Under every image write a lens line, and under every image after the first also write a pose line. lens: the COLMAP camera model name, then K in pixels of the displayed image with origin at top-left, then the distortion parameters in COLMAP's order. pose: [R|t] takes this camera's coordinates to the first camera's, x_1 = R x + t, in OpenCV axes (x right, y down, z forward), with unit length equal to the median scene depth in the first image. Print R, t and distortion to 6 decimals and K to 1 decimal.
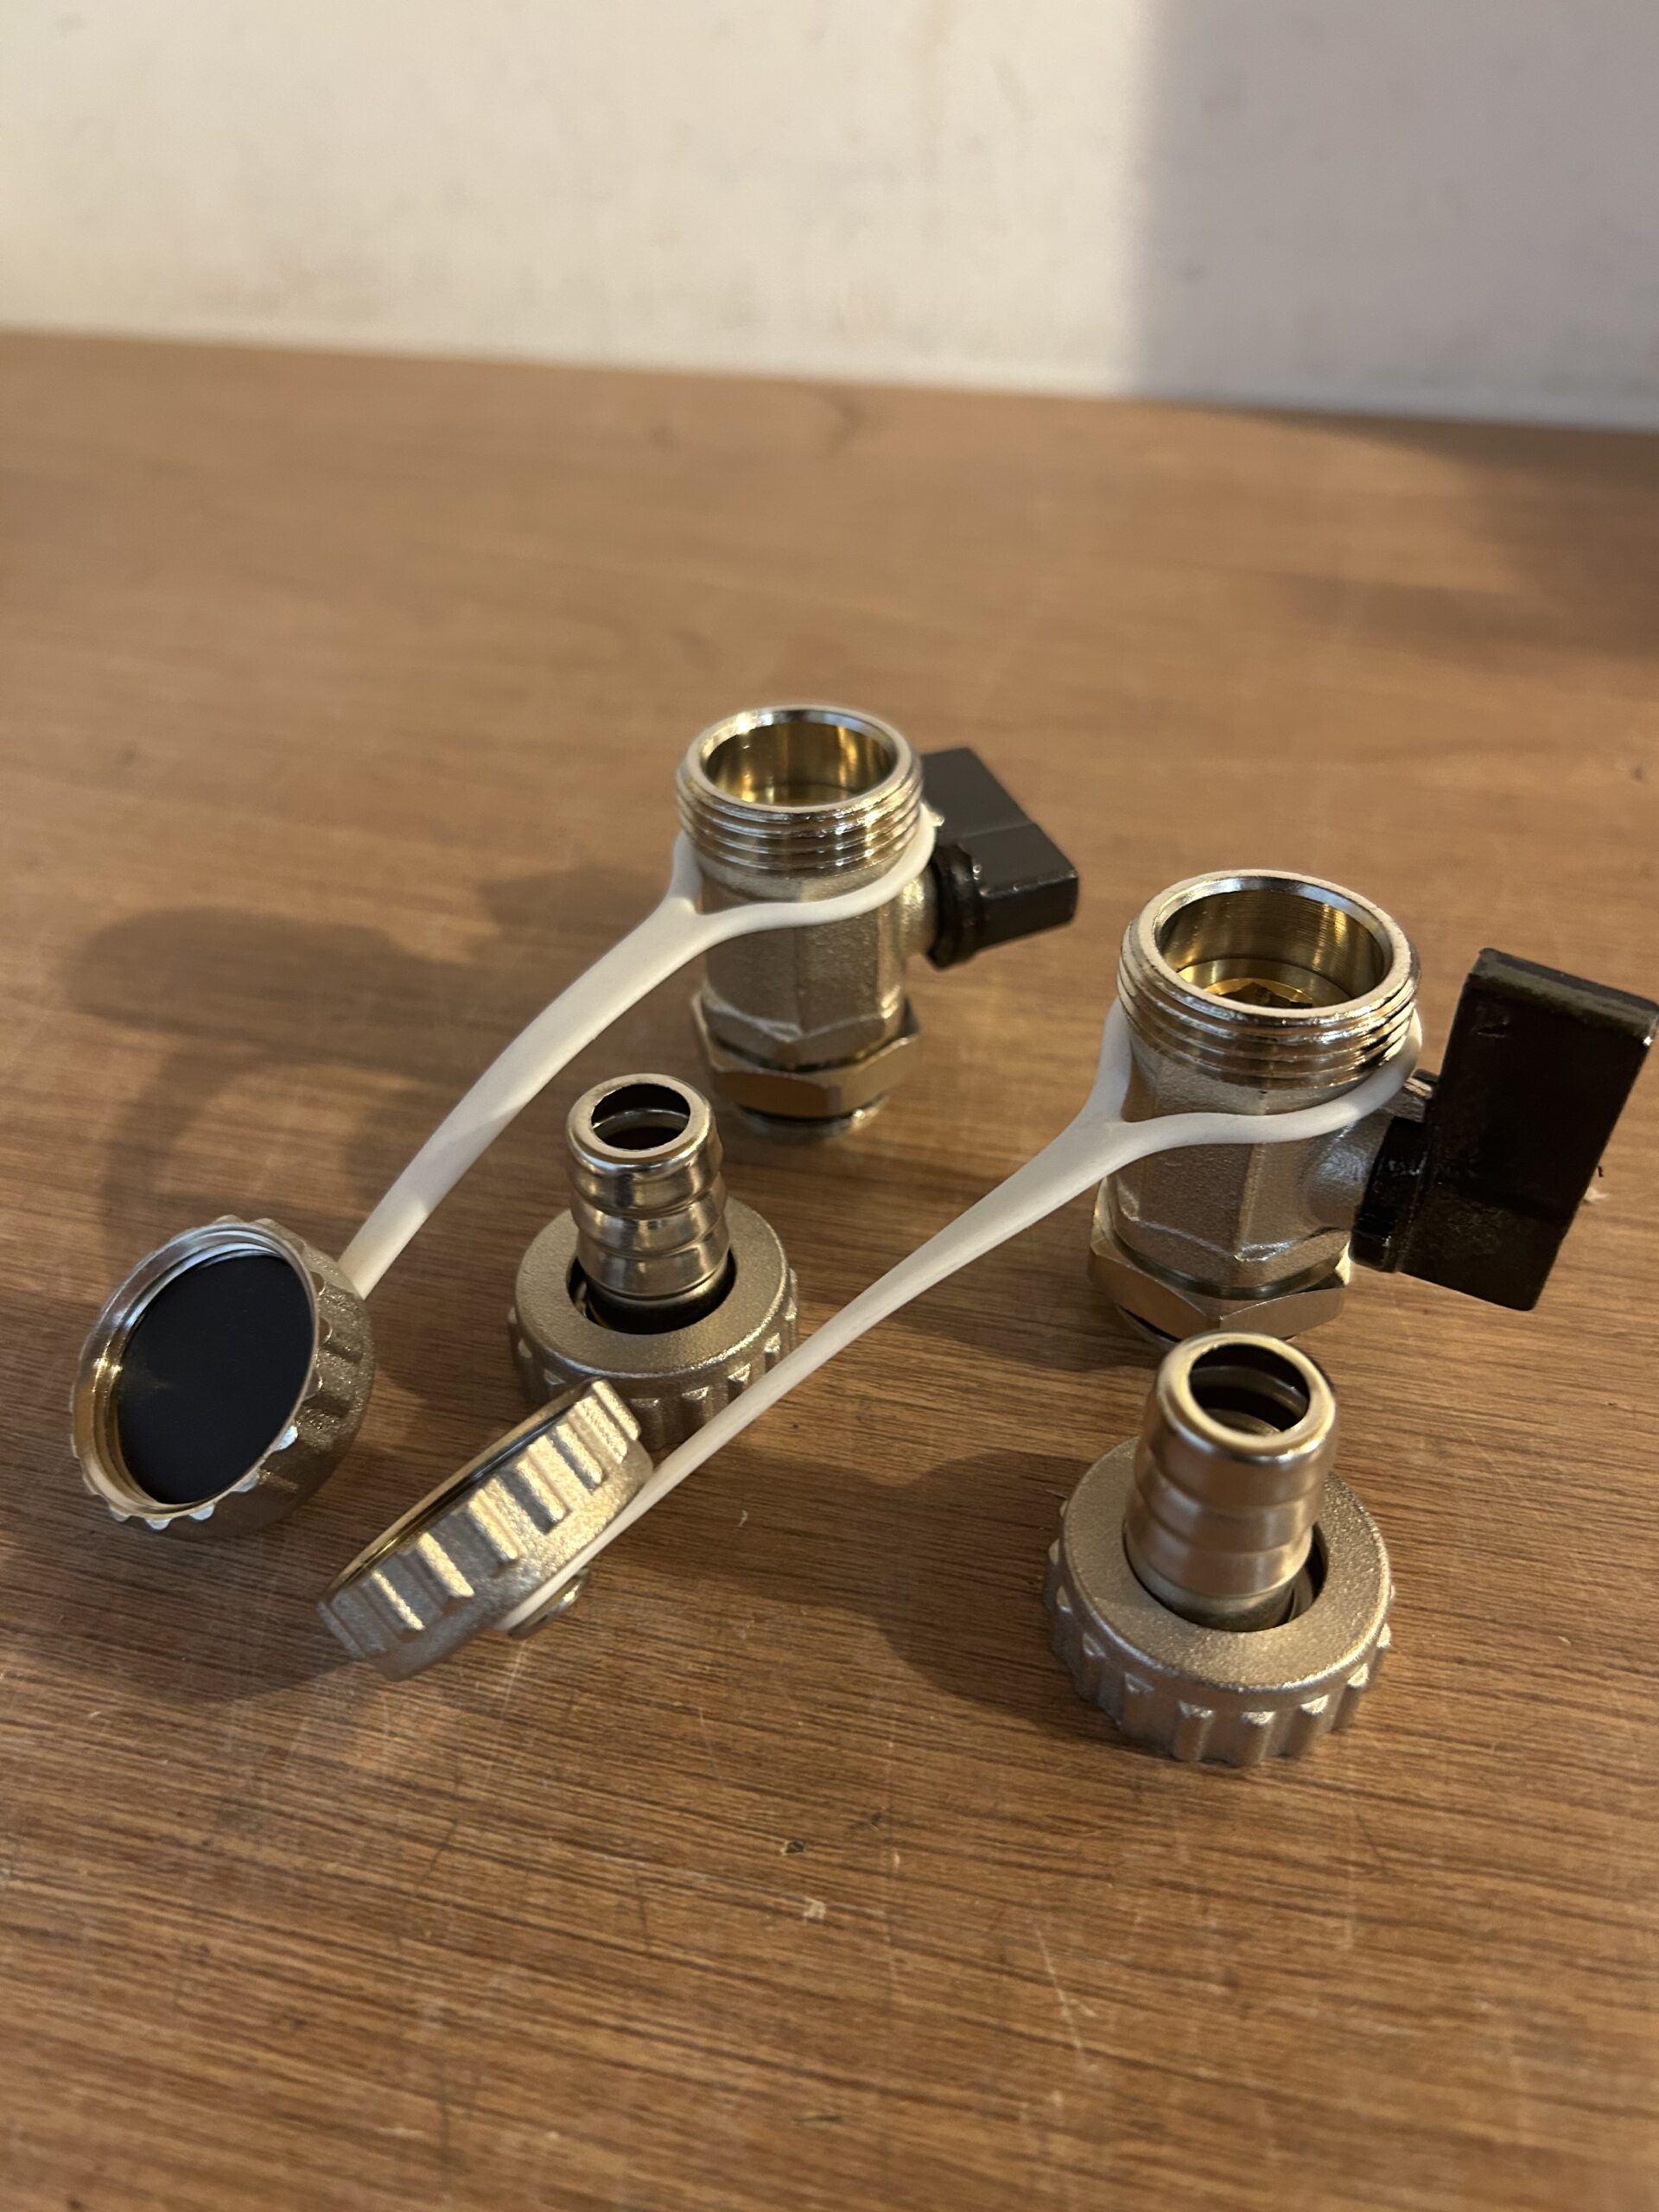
lens RADIAL K [[1641.2, 0, 812.5], [0, 1641.2, 1117.2], [0, 0, 1]] dist [-0.010888, -0.010597]
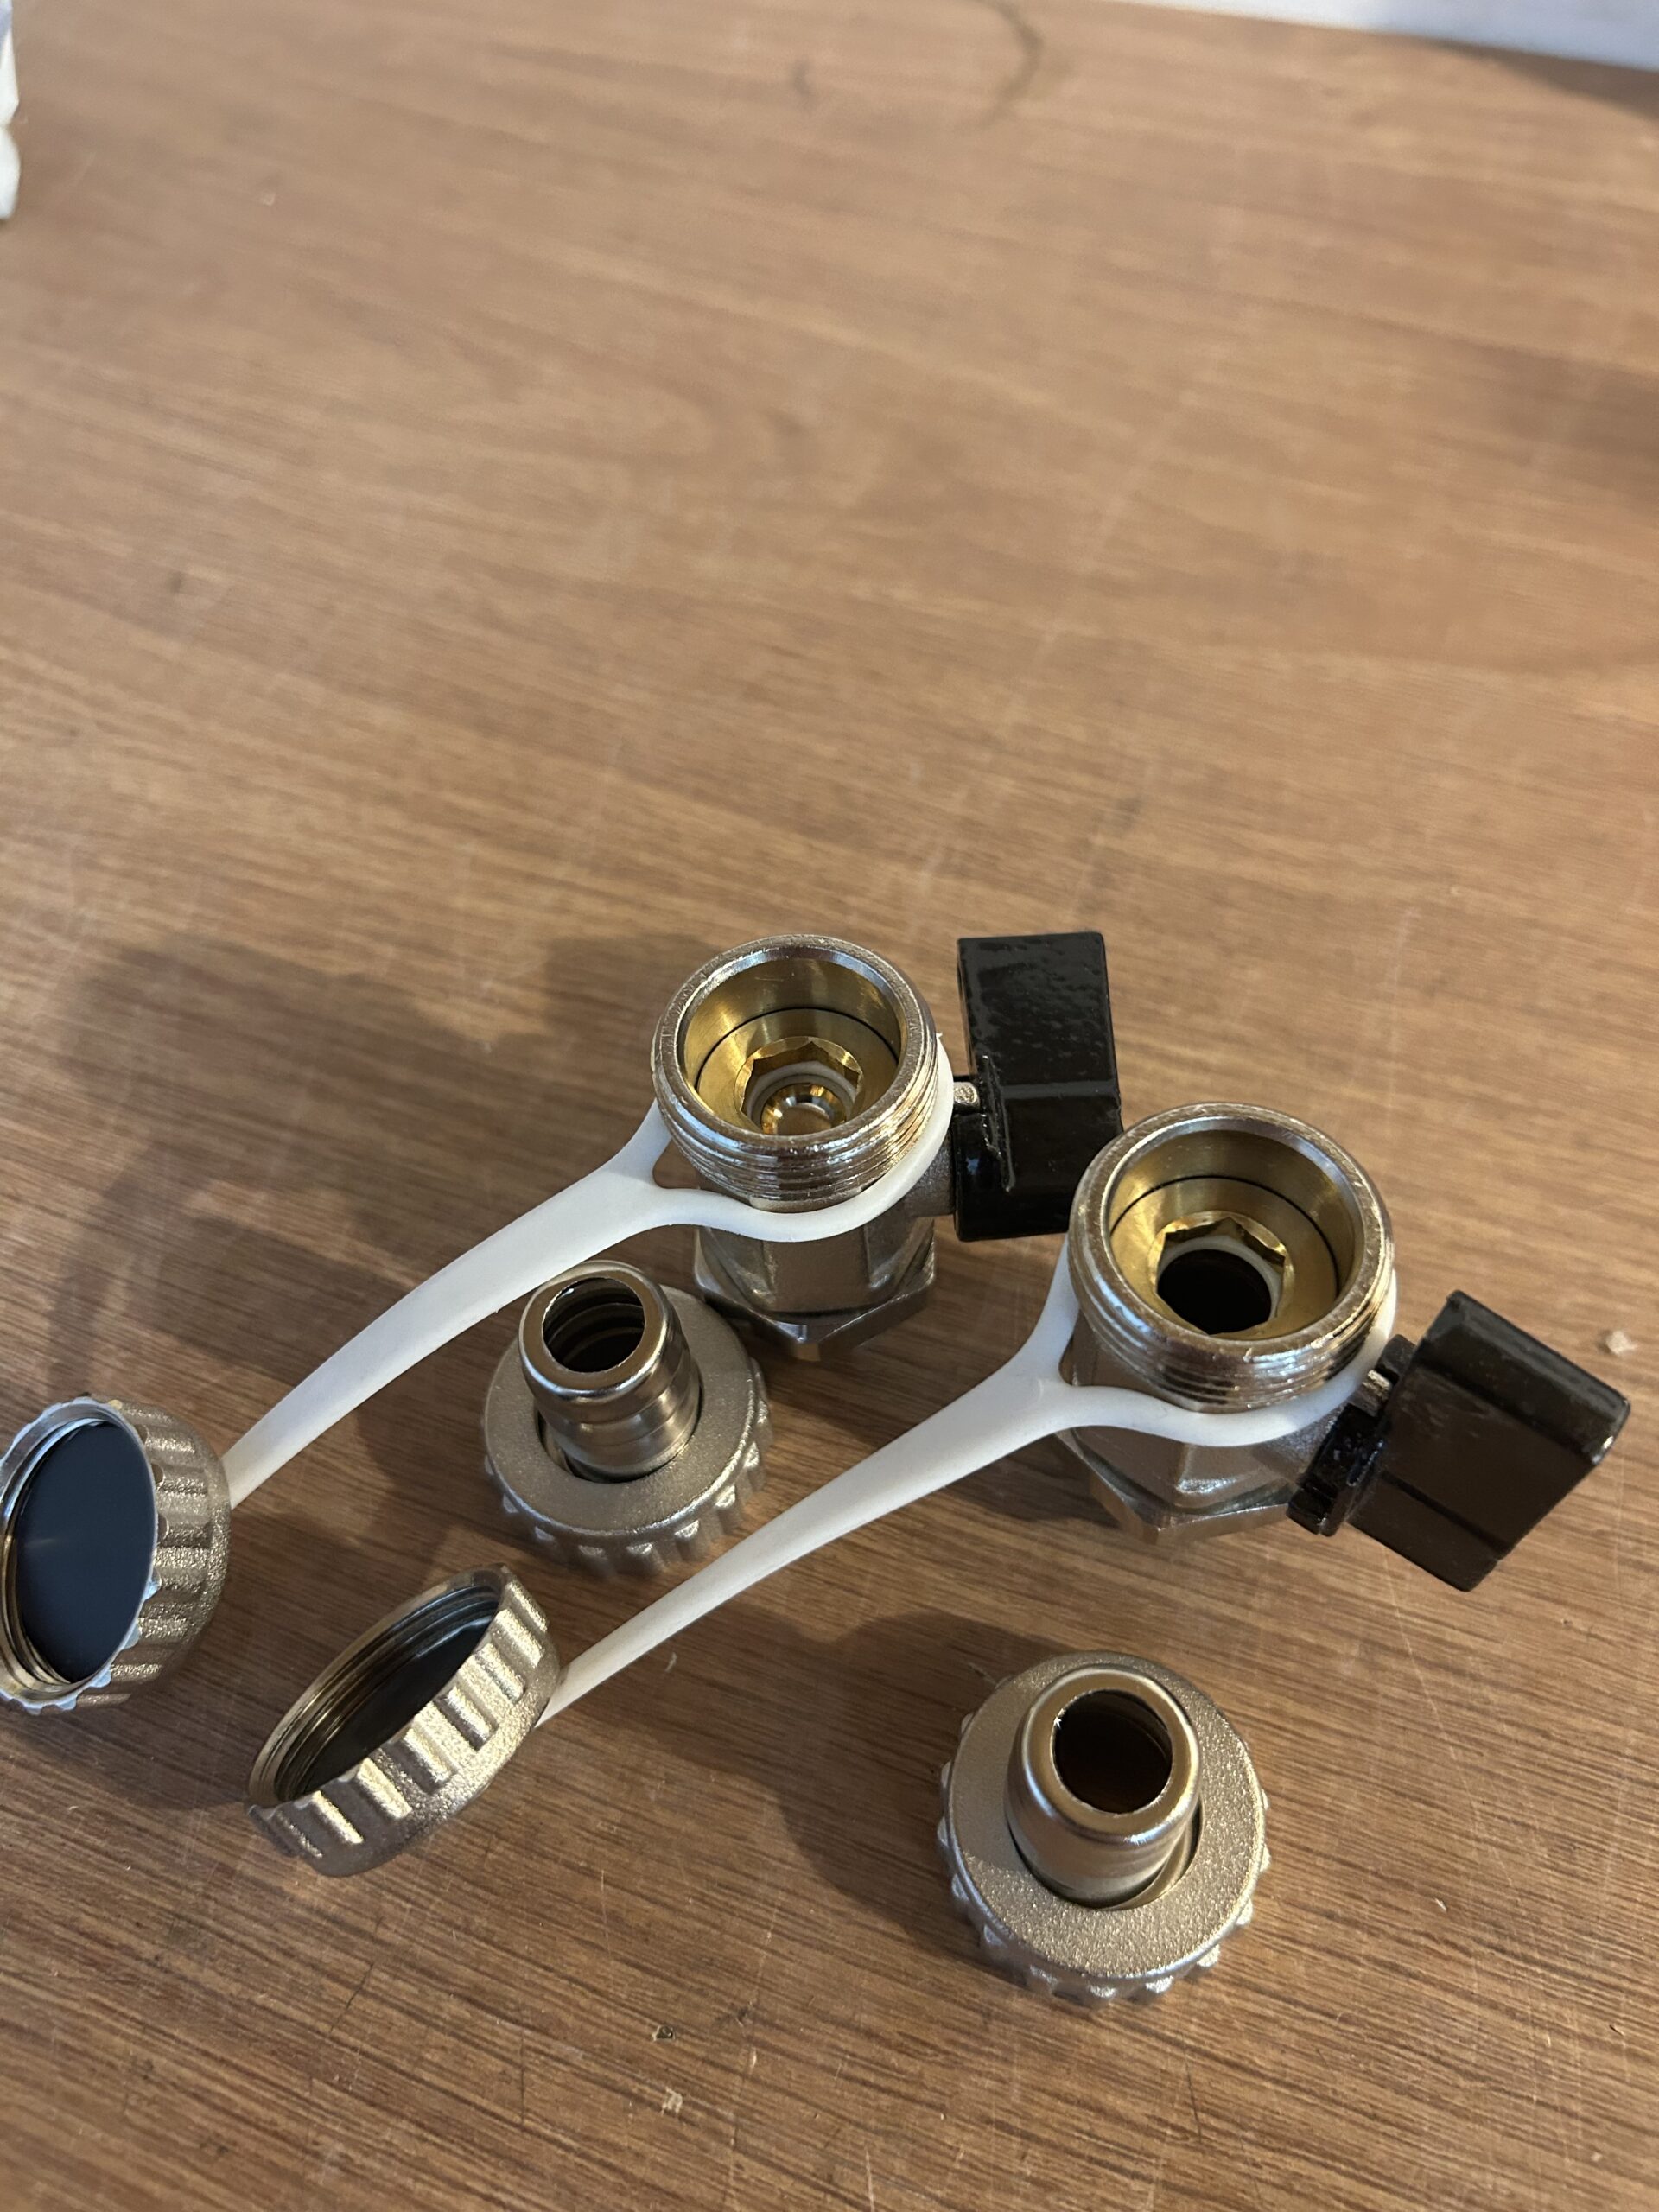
lens RADIAL K [[1641.2, 0, 838.1], [0, 1641.2, 1115.4], [0, 0, 1]] dist [-0.010888, -0.010597]
pose [[0.992363, 0.078294, -0.095317, 0.155254], [-0.048437, 0.958006, 0.282627, -0.445894], [0.113442, -0.275851, 0.954482, 0.130055]]
